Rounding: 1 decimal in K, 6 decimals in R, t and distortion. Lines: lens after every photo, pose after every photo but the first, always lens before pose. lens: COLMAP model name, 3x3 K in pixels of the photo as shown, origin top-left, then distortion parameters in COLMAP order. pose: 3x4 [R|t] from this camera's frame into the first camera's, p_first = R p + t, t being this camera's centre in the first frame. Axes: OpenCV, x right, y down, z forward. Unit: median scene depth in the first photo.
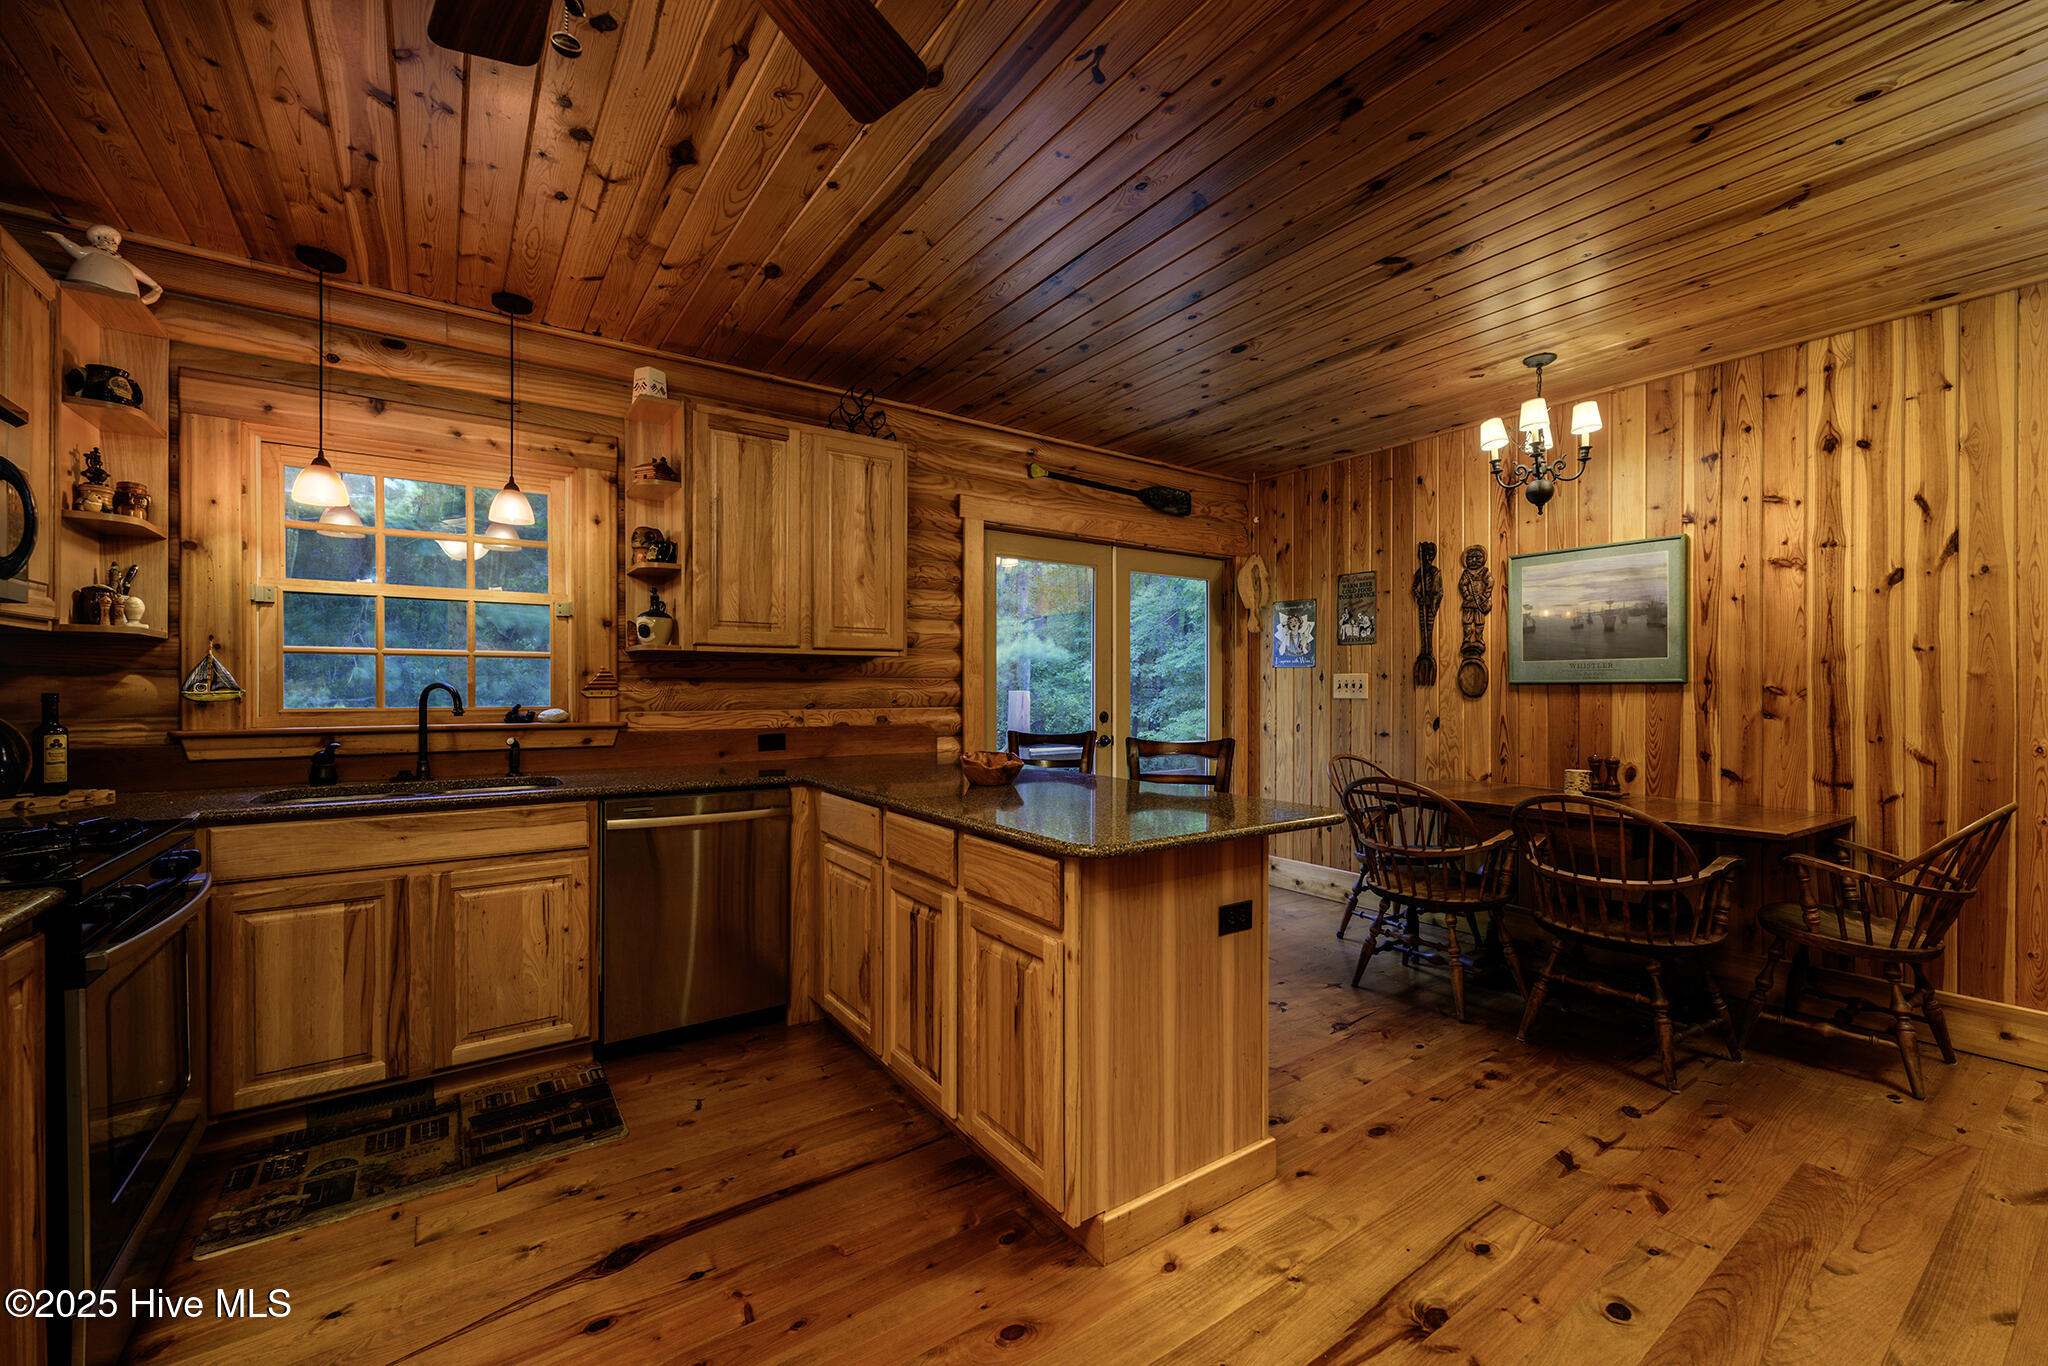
lens RADIAL K [[833.8, 0, 1075.5], [0, 833.8, 690.4], [0, 0, 1]] dist [0.000361, 0.000121]
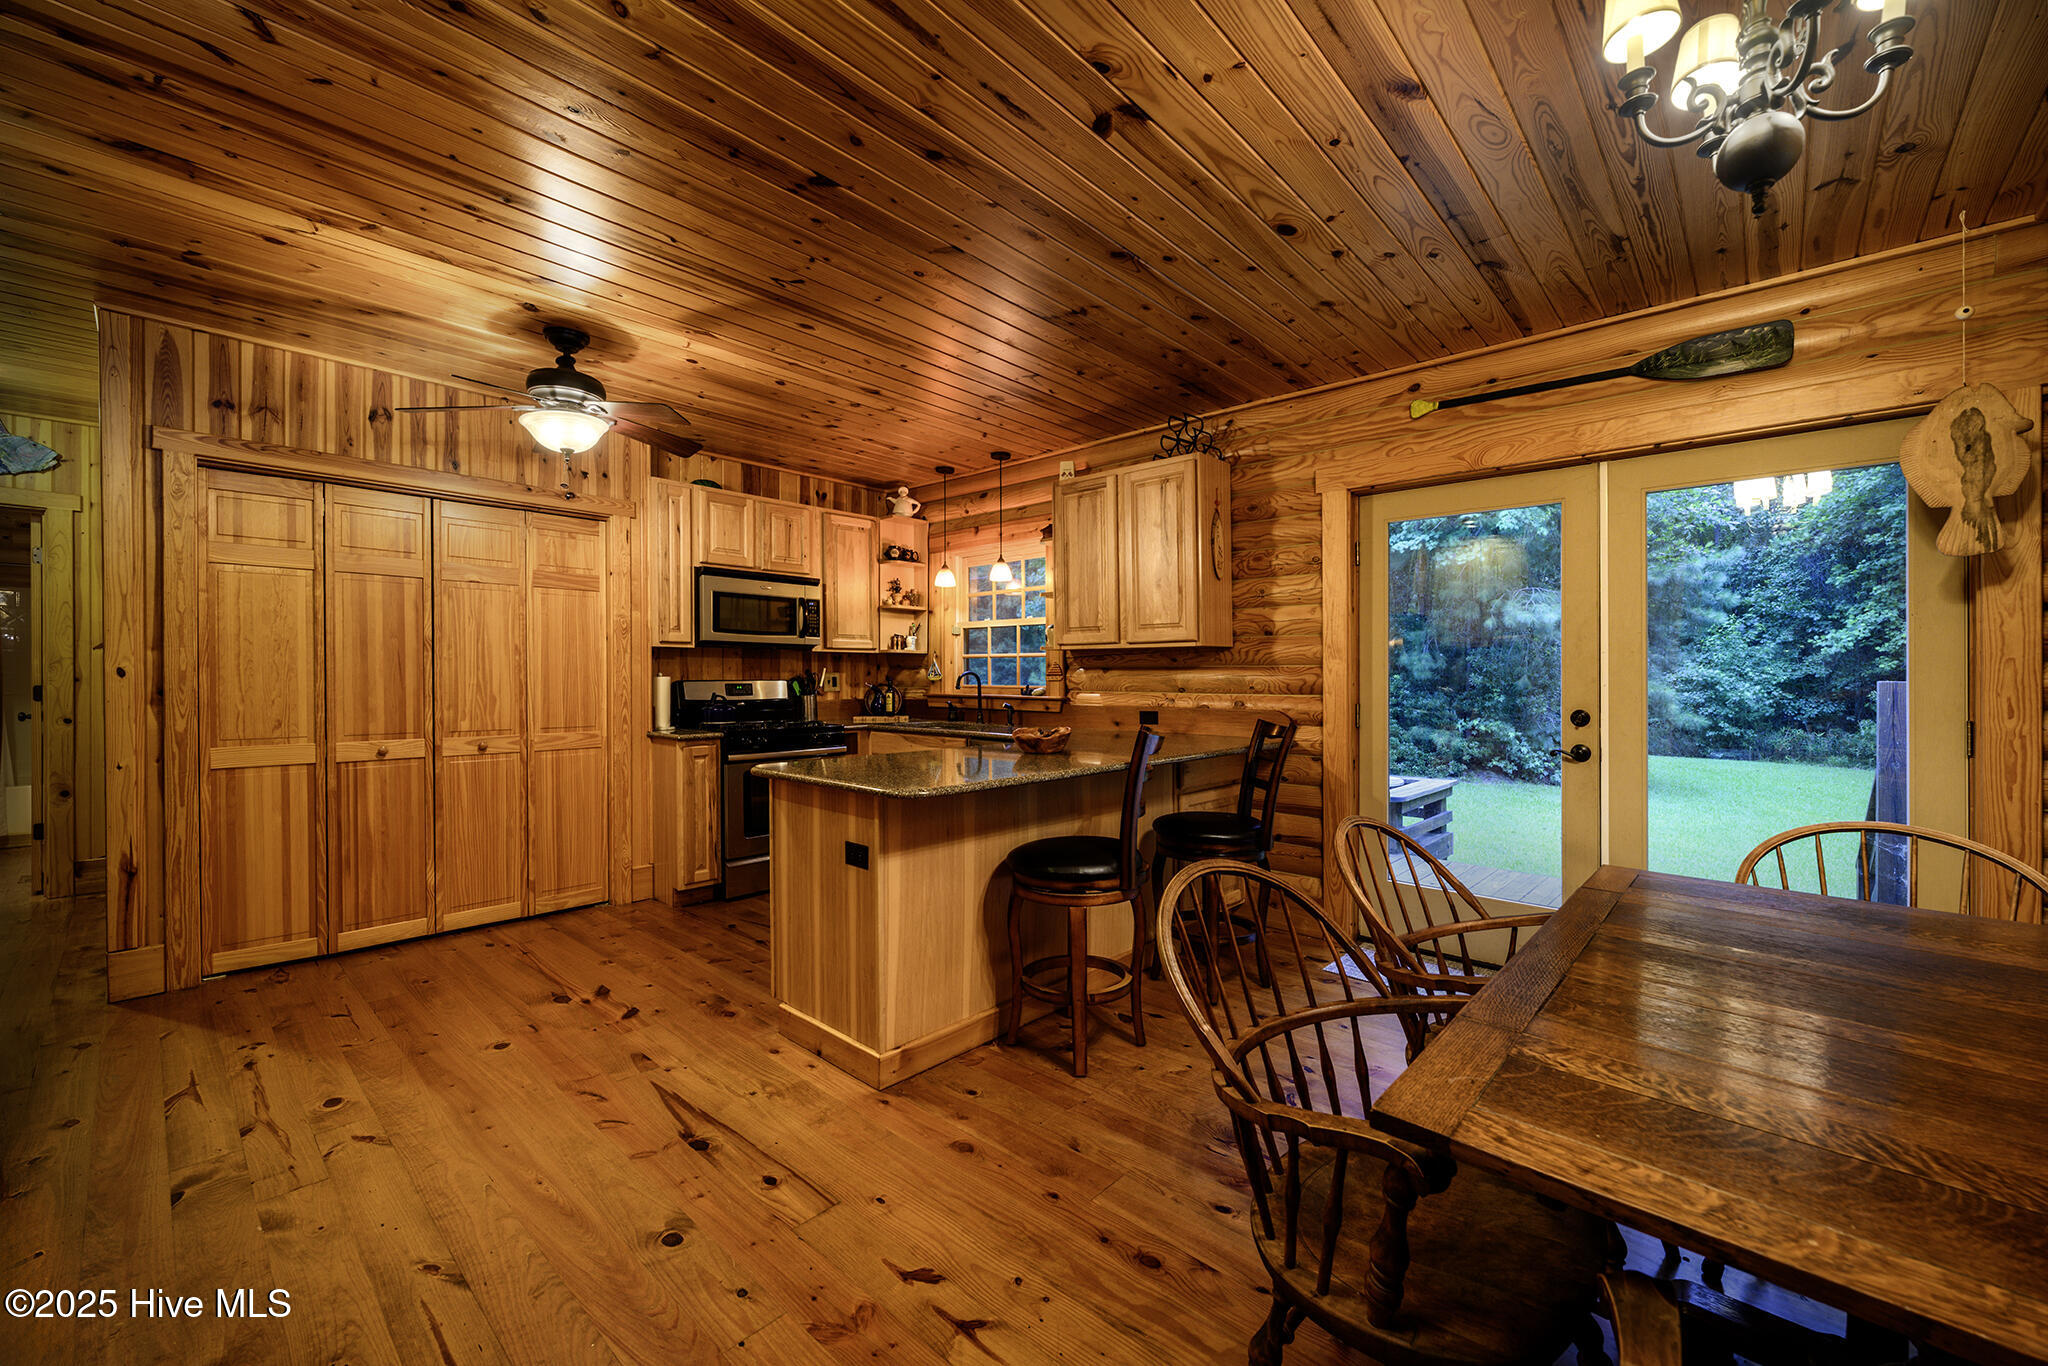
lens RADIAL K [[828.2, 0, 1024.0], [0, 828.2, 683.0], [0, 0, 1]] dist [0.000901, 0.009237]
pose [[0.183104, 0.006767, -0.983070, 0.891495], [-0.005647, 0.999967, 0.005832, 0.003116], [0.983077, 0.004483, 0.183136, 0.619175]]
